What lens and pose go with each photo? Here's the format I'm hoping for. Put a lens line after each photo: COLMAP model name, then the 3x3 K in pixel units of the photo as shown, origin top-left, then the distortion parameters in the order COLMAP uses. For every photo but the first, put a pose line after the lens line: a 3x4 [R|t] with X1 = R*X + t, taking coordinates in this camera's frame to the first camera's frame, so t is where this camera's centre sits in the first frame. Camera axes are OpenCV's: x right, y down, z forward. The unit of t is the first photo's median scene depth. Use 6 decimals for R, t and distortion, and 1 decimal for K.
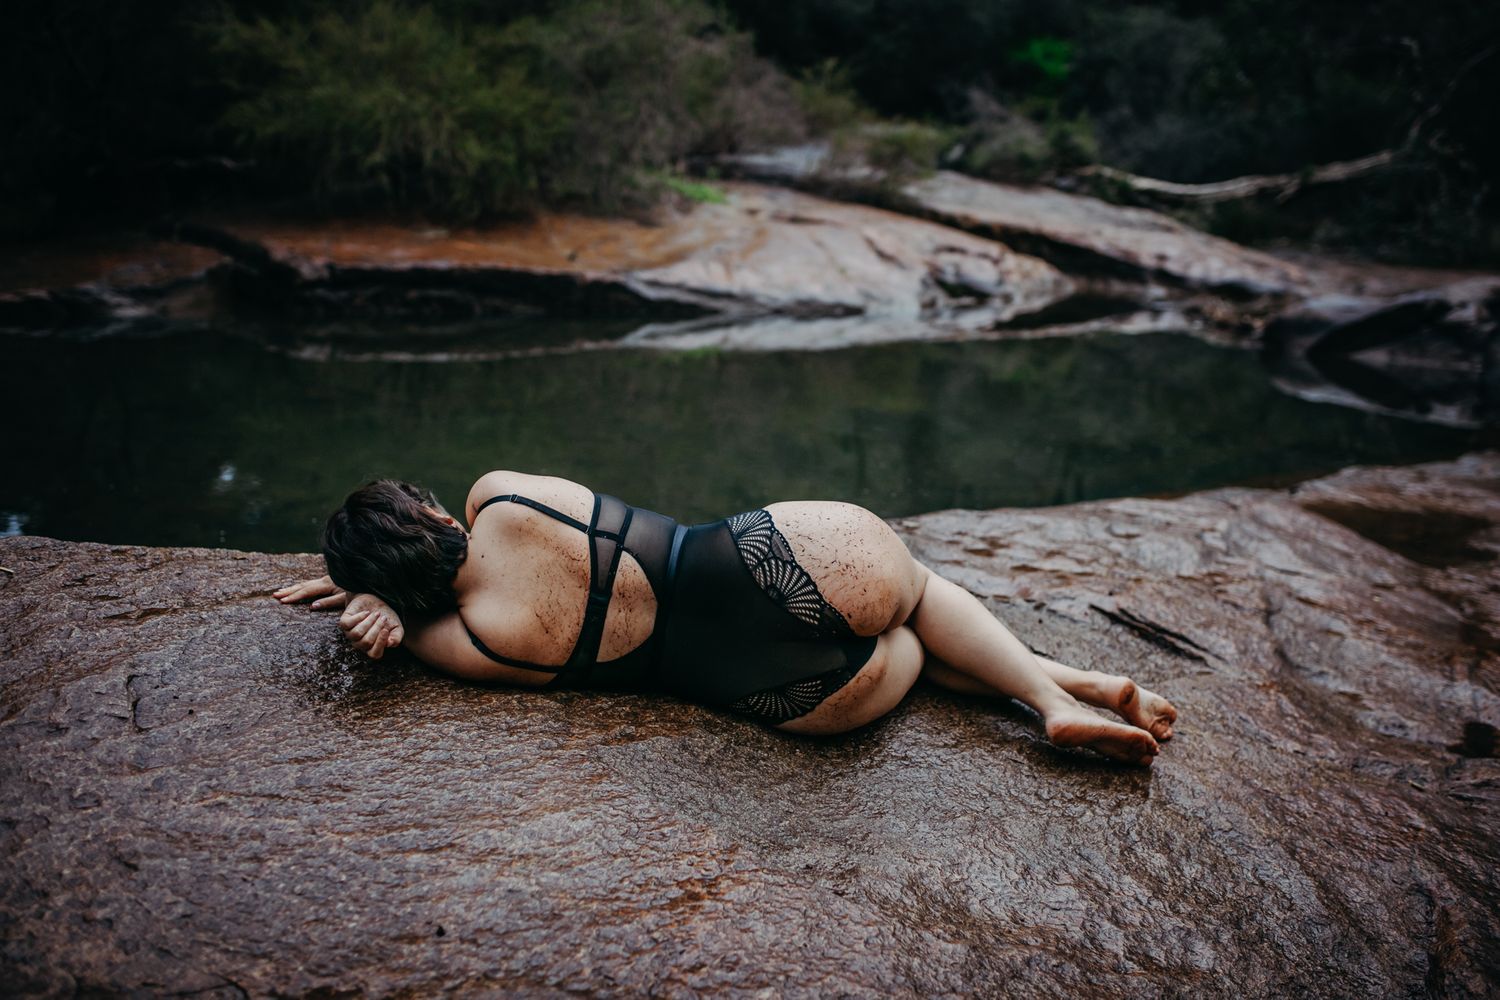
lens RADIAL K [[1461.0, 0, 750.0], [0, 1461.0, 500.0], [0, 0, 1]] dist [-0.024317, 0.013521]
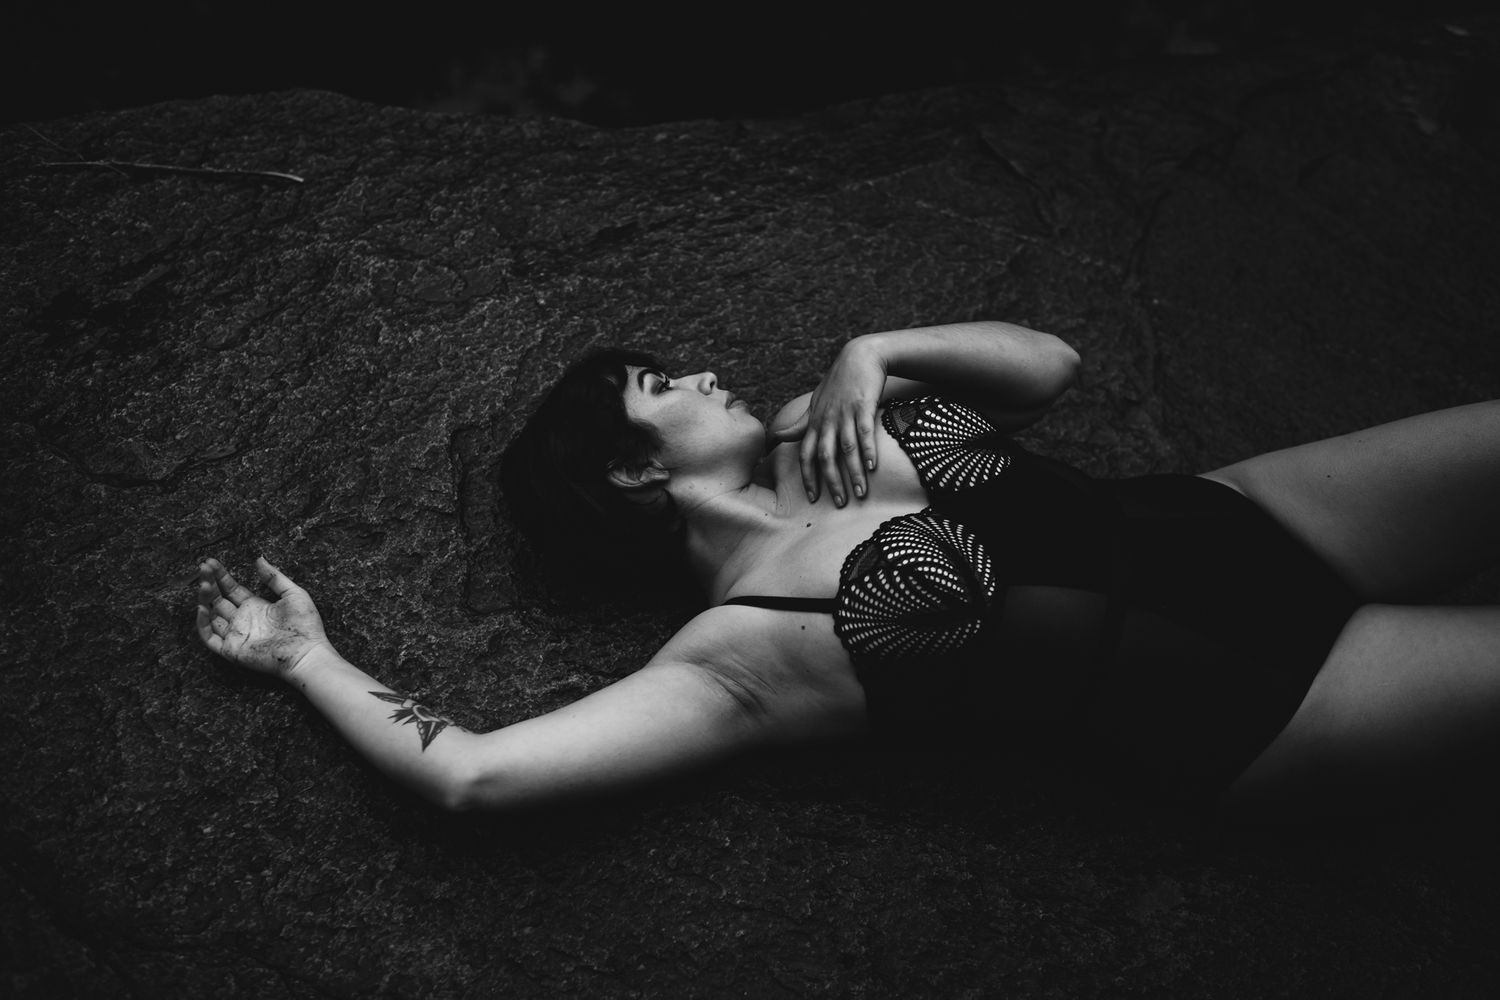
lens RADIAL K [[1486.2, 0, 750.0], [0, 1486.2, 500.0], [0, 0, 1]] dist [-0.079012, 0.002557]
pose [[0.974604, 0.166346, -0.149922, -0.031153], [-0.065065, 0.850950, 0.521201, -0.054794], [0.214275, -0.498210, 0.840163, 0.074142]]
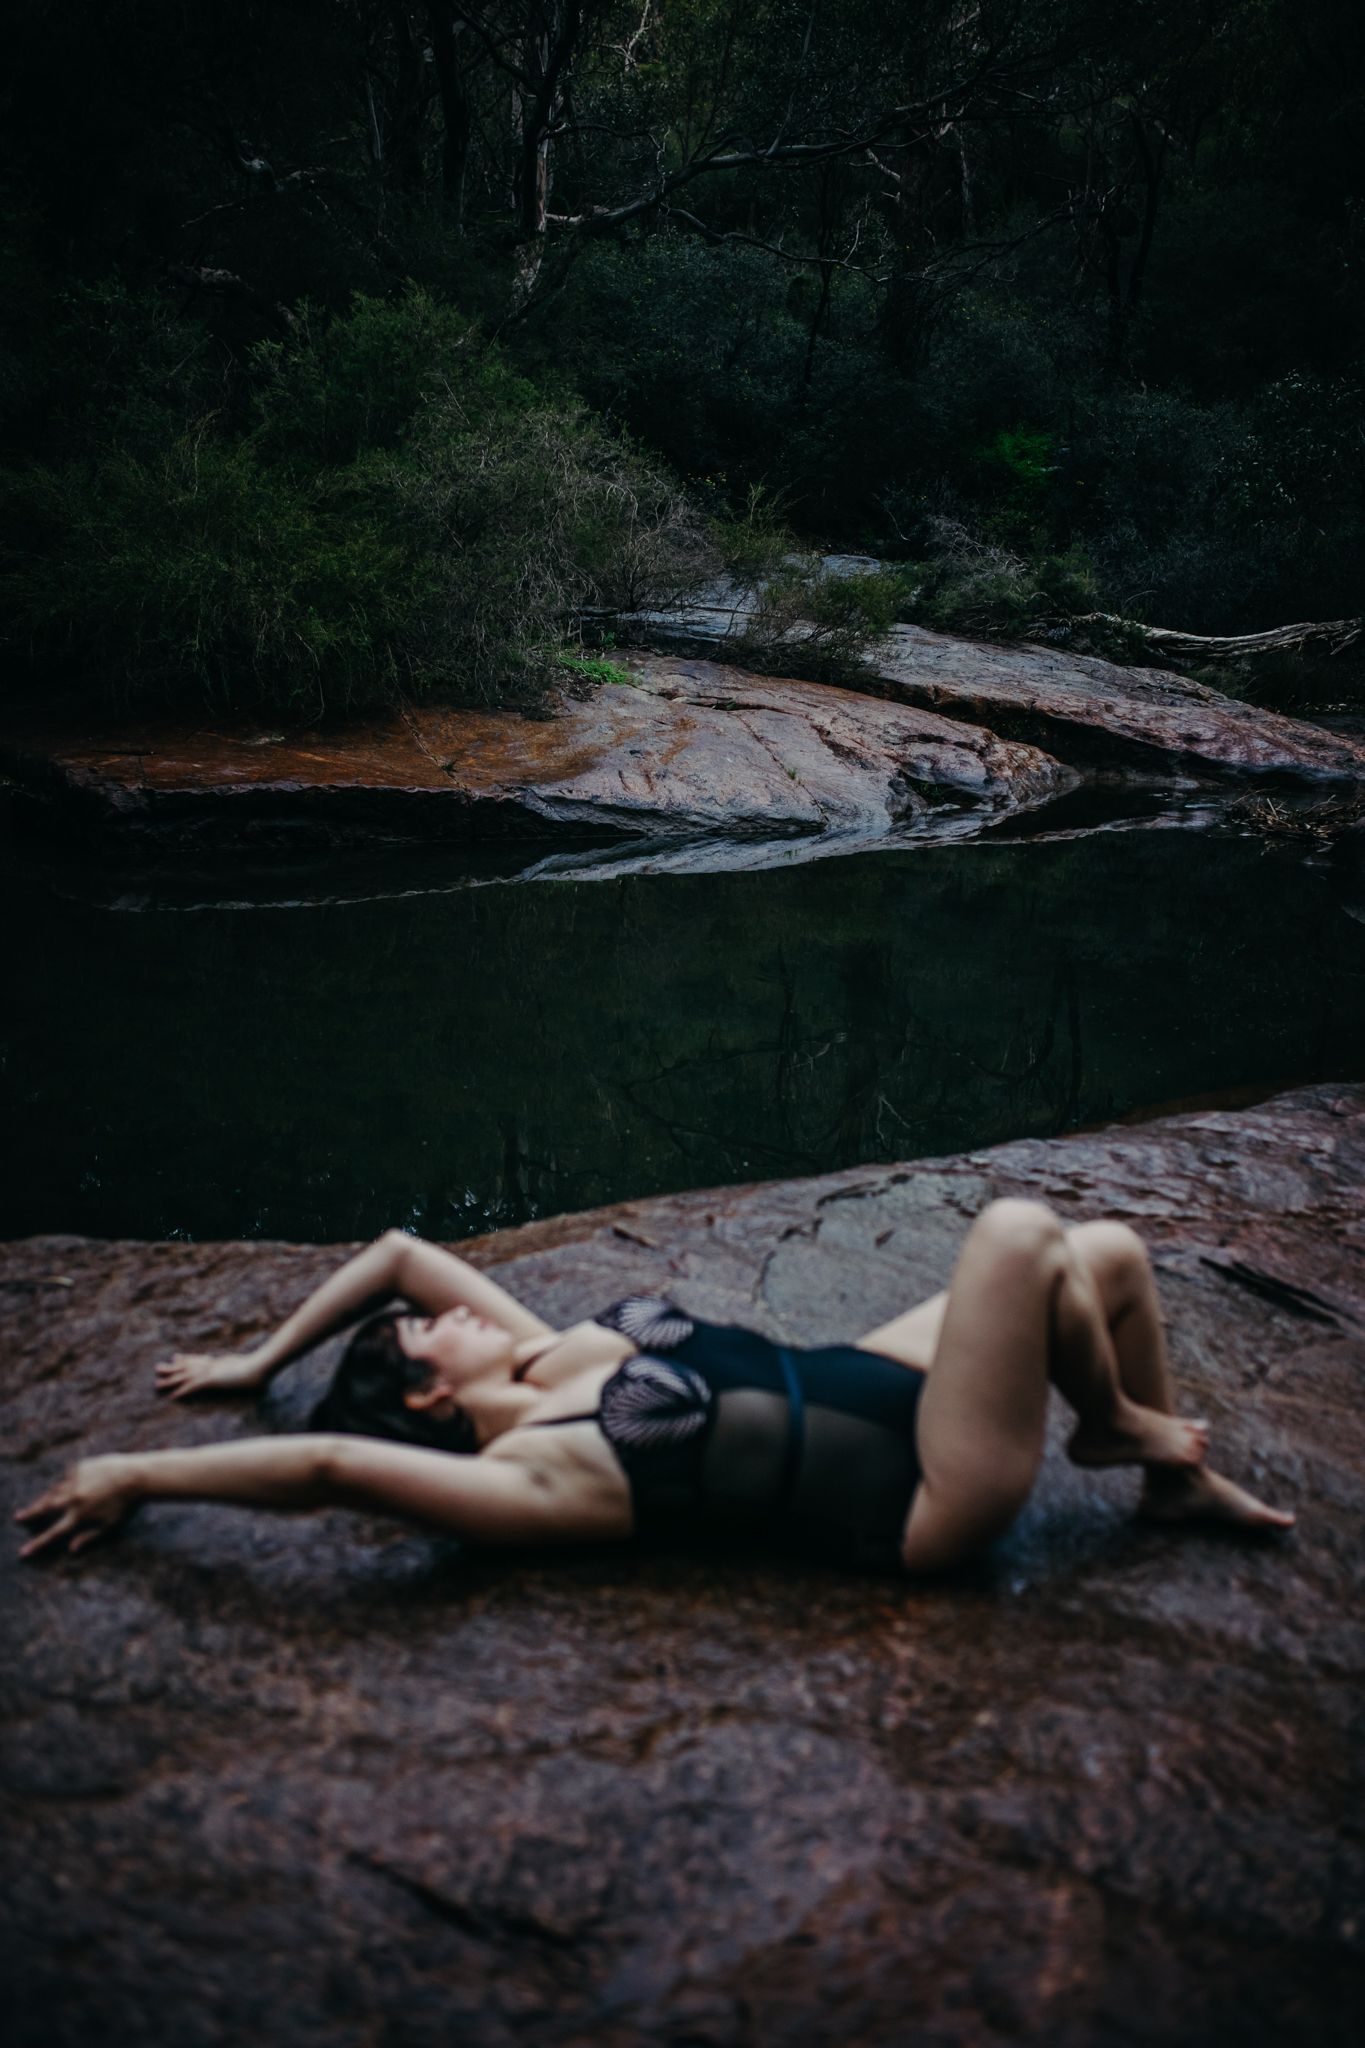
lens RADIAL K [[1994.7, 0, 682.5], [0, 1994.7, 1024.0], [0, 0, 1]] dist [-0.024317, 0.013521]
pose [[0.999076, -0.023460, 0.036020, -0.039398], [0.023580, 0.999718, -0.002921, -0.024237], [-0.035941, 0.003768, 0.999347, -0.063417]]
